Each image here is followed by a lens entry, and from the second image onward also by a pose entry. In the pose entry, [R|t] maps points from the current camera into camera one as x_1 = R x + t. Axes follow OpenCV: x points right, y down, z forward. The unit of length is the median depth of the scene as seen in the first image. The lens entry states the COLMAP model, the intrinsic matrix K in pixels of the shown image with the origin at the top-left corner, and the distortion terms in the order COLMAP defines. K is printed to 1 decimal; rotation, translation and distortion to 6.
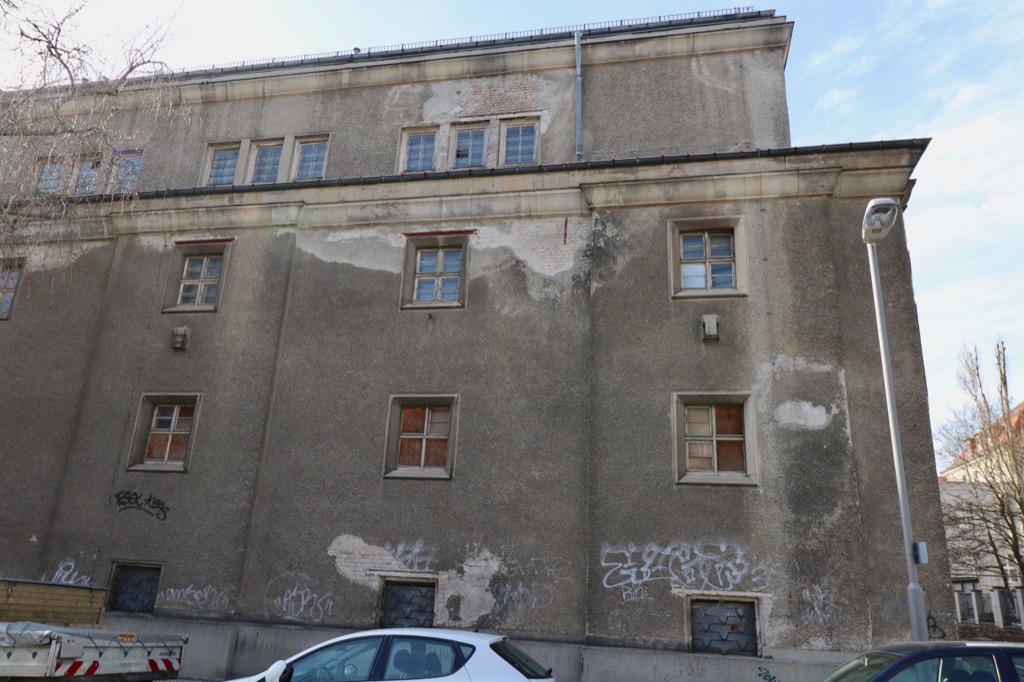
lens RADIAL K [[690.6, 0, 512.0], [0, 690.6, 341.0], [0, 0, 1]] dist [0.000427, 0.000972]
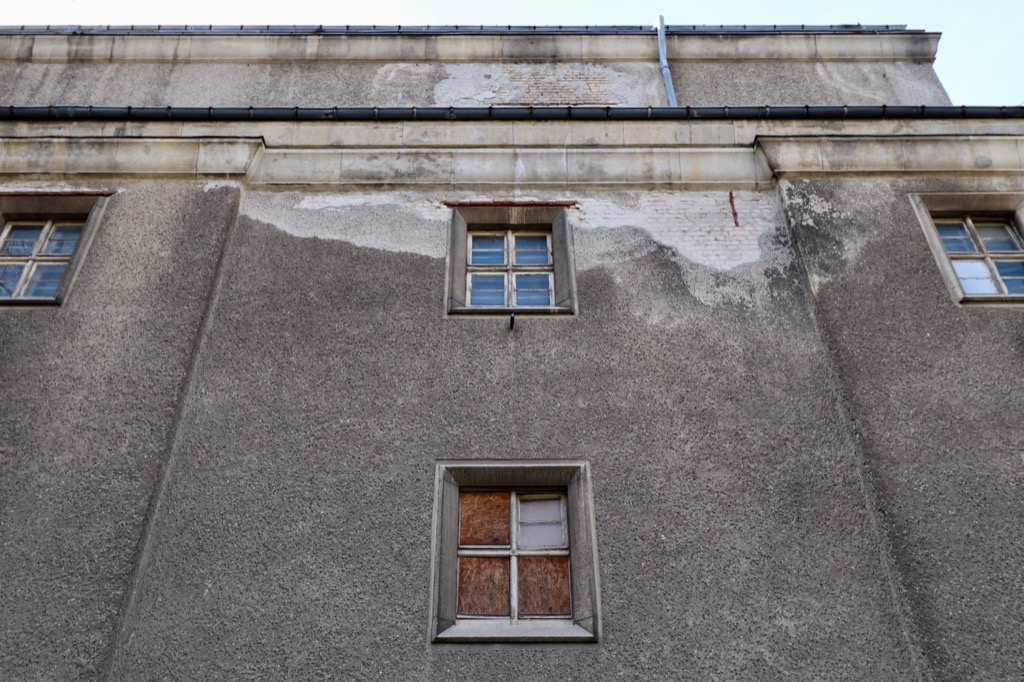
lens RADIAL K [[786.2, 0, 512.0], [0, 786.2, 341.0], [0, 0, 1]] dist [0.007966, -0.003755]
pose [[0.980431, 0.072526, 0.183019, -0.219191], [-0.013574, 0.952358, -0.304681, 0.153270], [-0.196397, 0.296235, 0.934705, 0.432591]]
